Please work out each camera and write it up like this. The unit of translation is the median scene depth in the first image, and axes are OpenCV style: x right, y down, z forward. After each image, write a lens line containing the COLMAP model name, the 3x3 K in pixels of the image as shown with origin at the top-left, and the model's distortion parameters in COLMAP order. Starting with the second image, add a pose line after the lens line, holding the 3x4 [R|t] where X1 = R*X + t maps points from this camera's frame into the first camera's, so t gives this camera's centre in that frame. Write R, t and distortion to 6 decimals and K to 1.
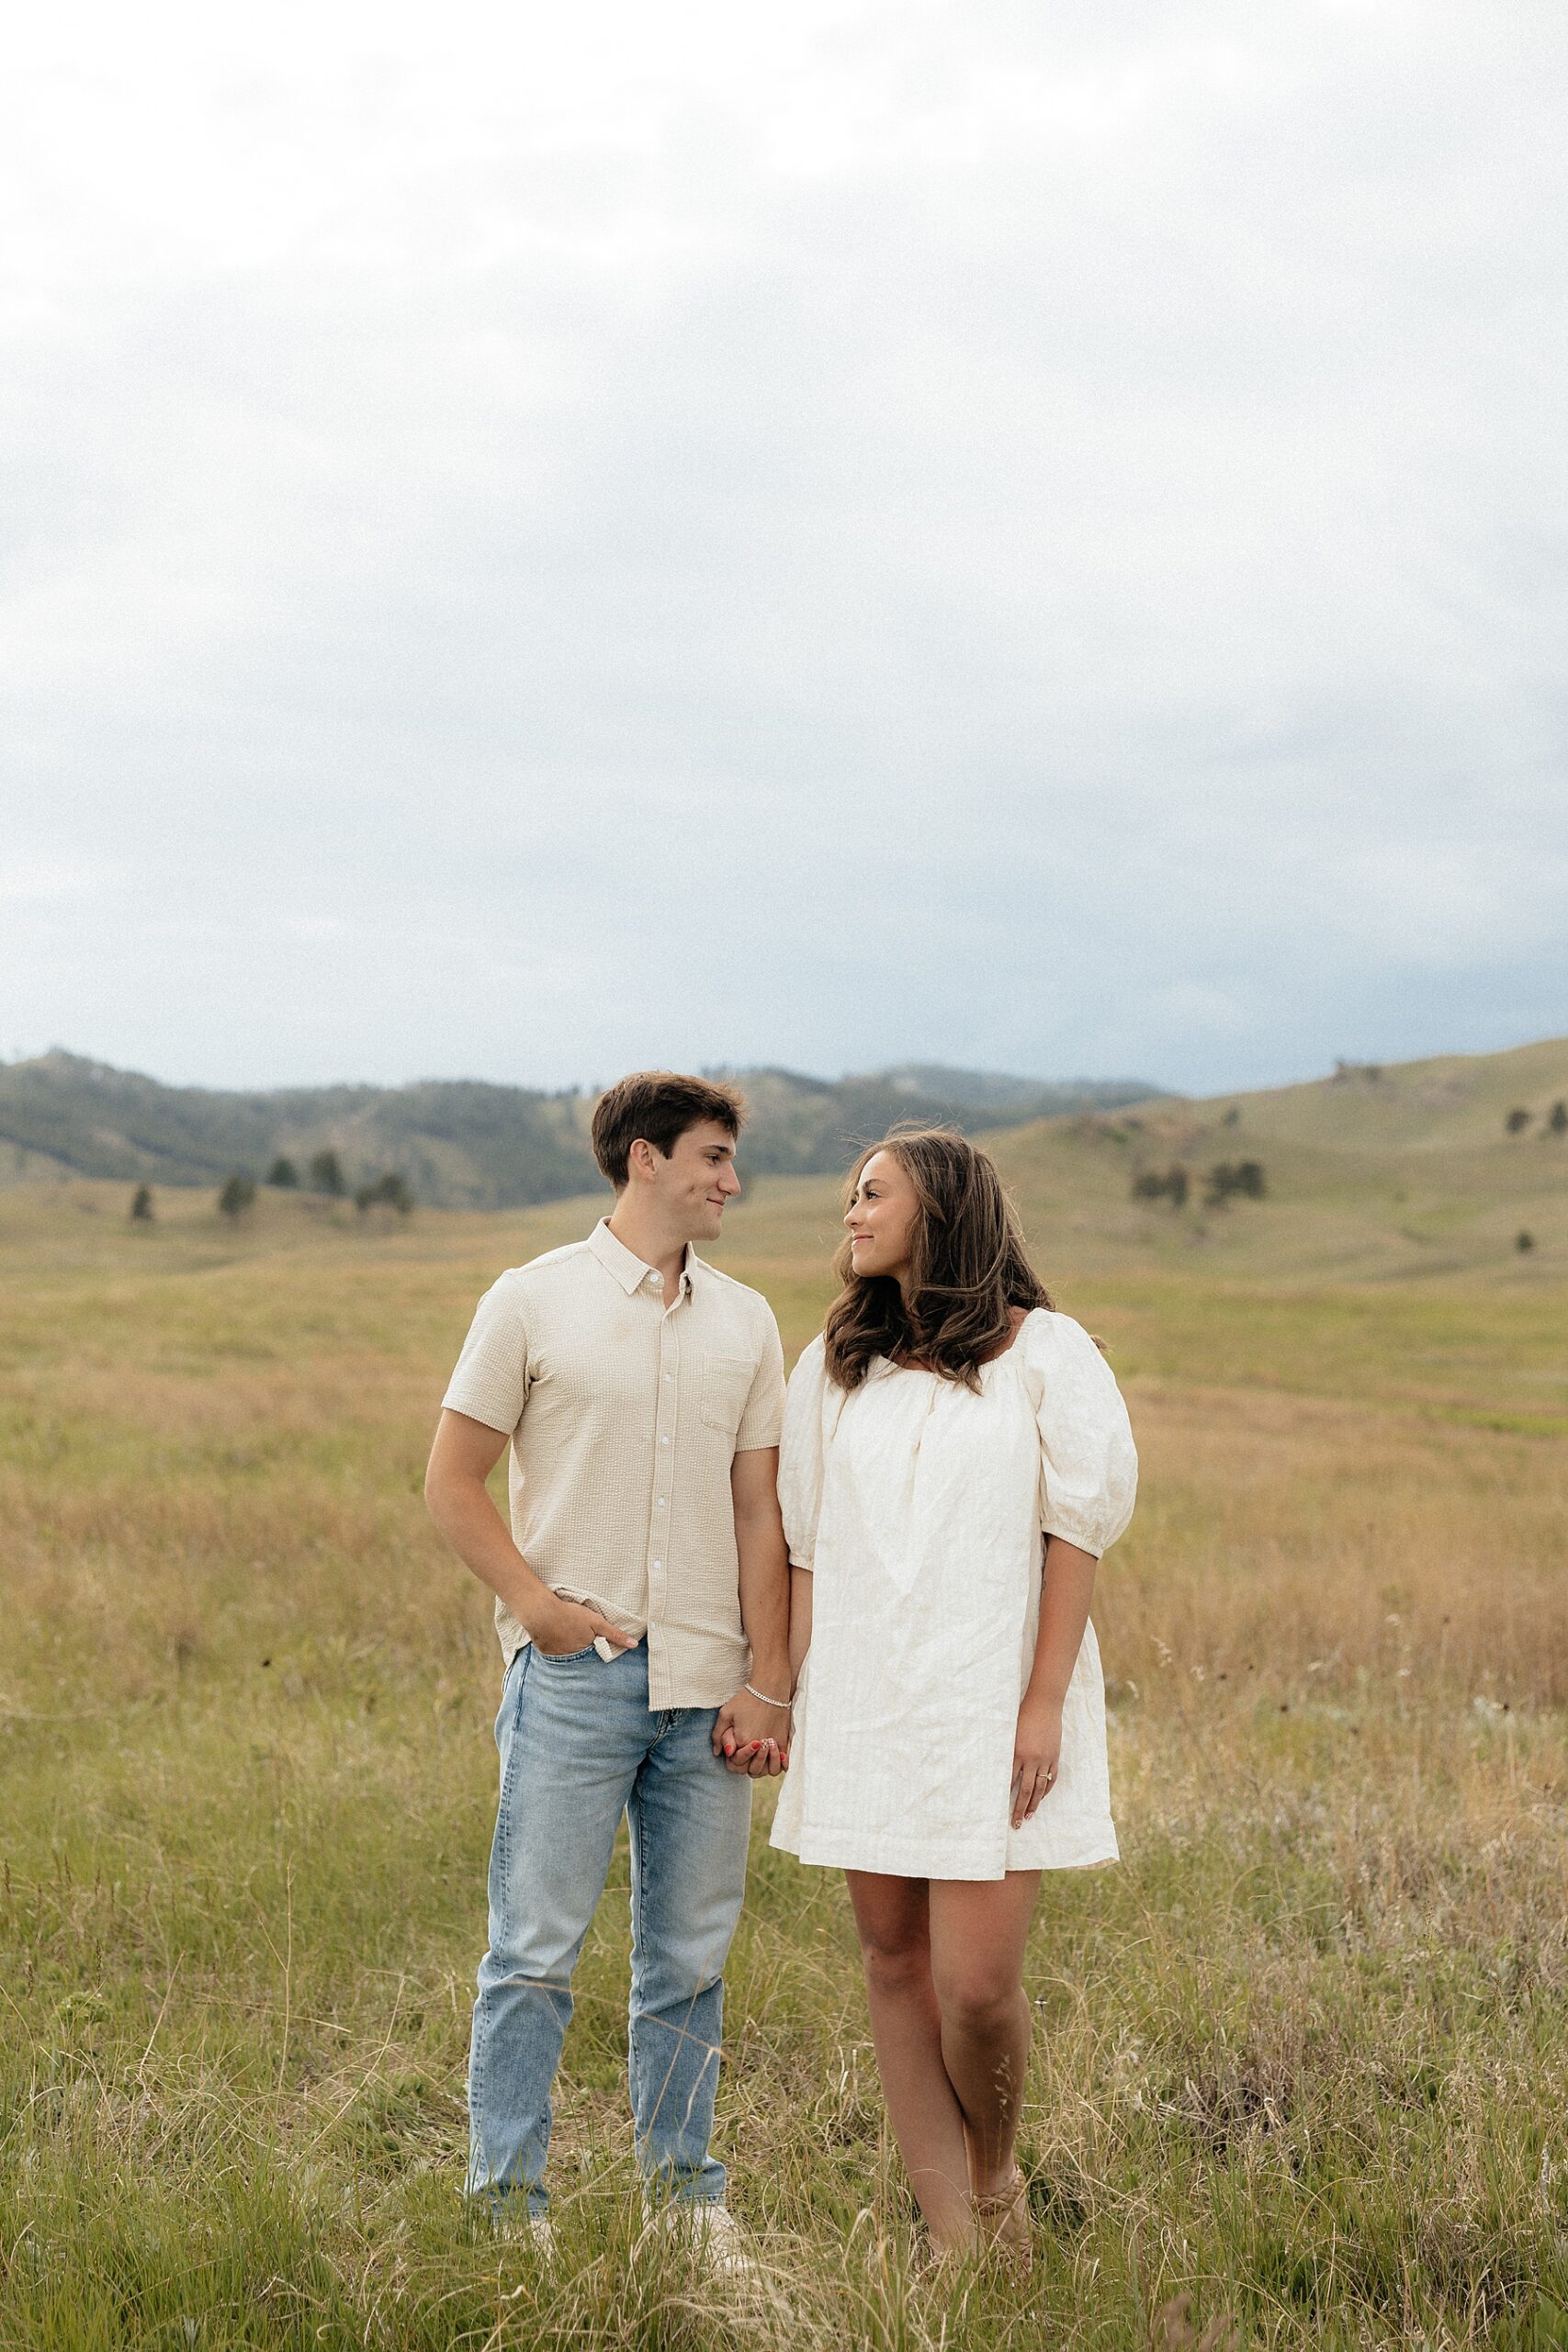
lens RADIAL K [[2736.1, 0, 784.0], [0, 2736.1, 1176.0], [0, 0, 1]] dist [-0.009198, -0.002851]
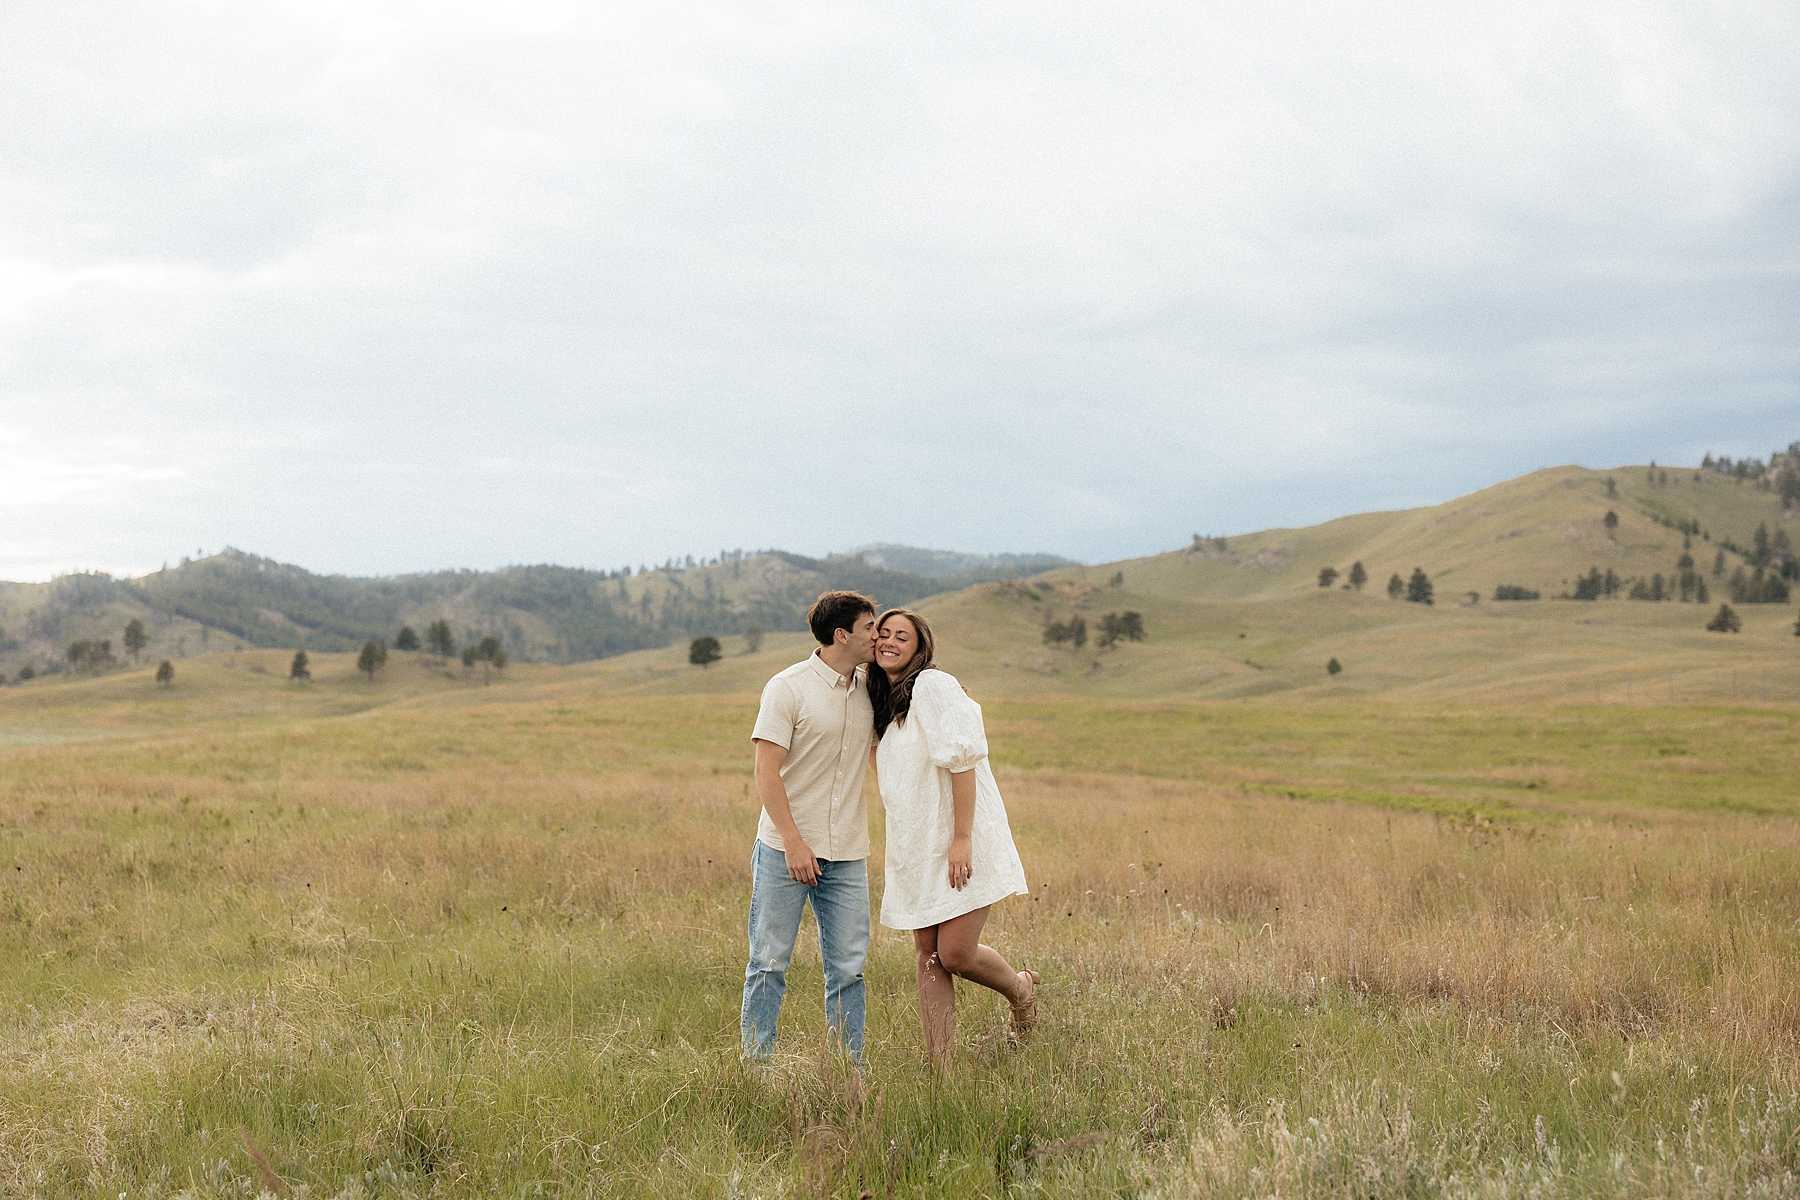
lens RADIAL K [[2140.1, 0, 893.1], [0, 2140.1, 622.7], [0, 0, 1]] dist [-0.006530, -0.005486]
pose [[0.998402, -0.025084, 0.050633, -0.000167], [0.025271, 0.999676, -0.003057, 0.000188], [-0.050540, 0.004332, 0.998713, -0.047200]]
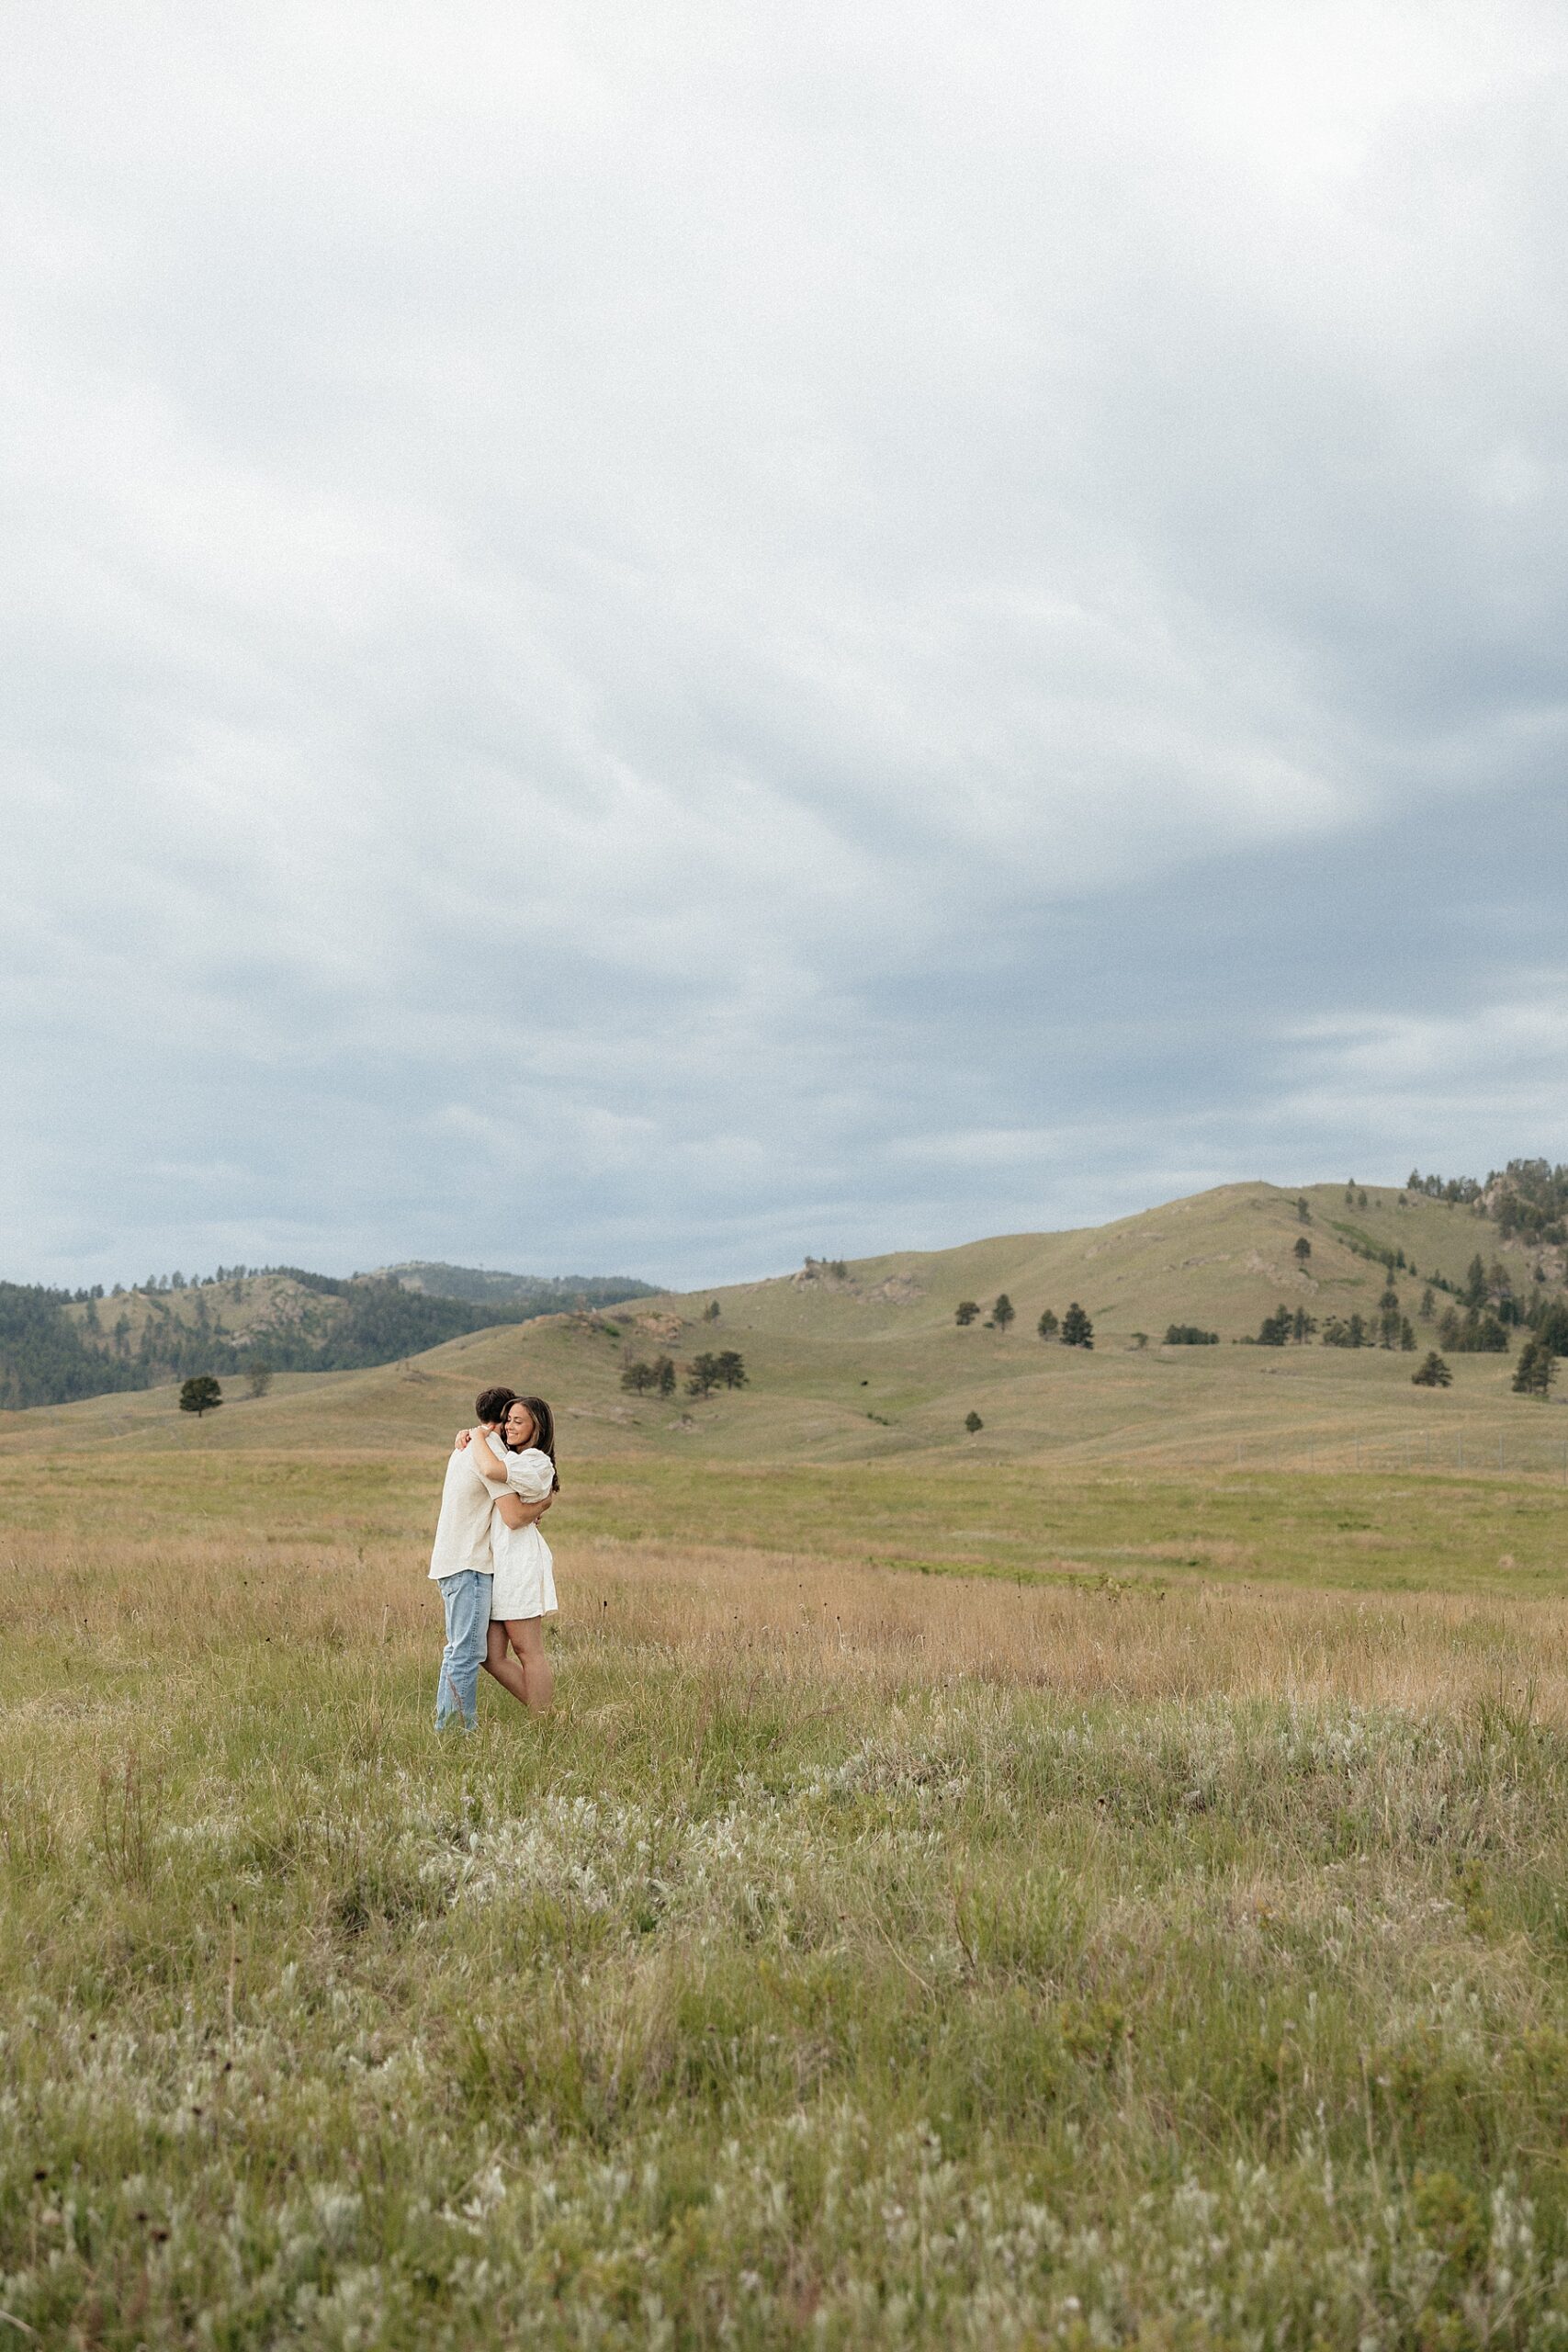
lens RADIAL K [[2879.7, 0, 749.7], [0, 2879.7, 1172.4], [0, 0, 1]] dist [-0.014991, -0.010228]
pose [[0.984504, -0.000525, 0.175363, -0.024824], [0.011901, 0.997890, -0.063827, -0.003685], [-0.174959, 0.064925, 0.982433, -0.143666]]
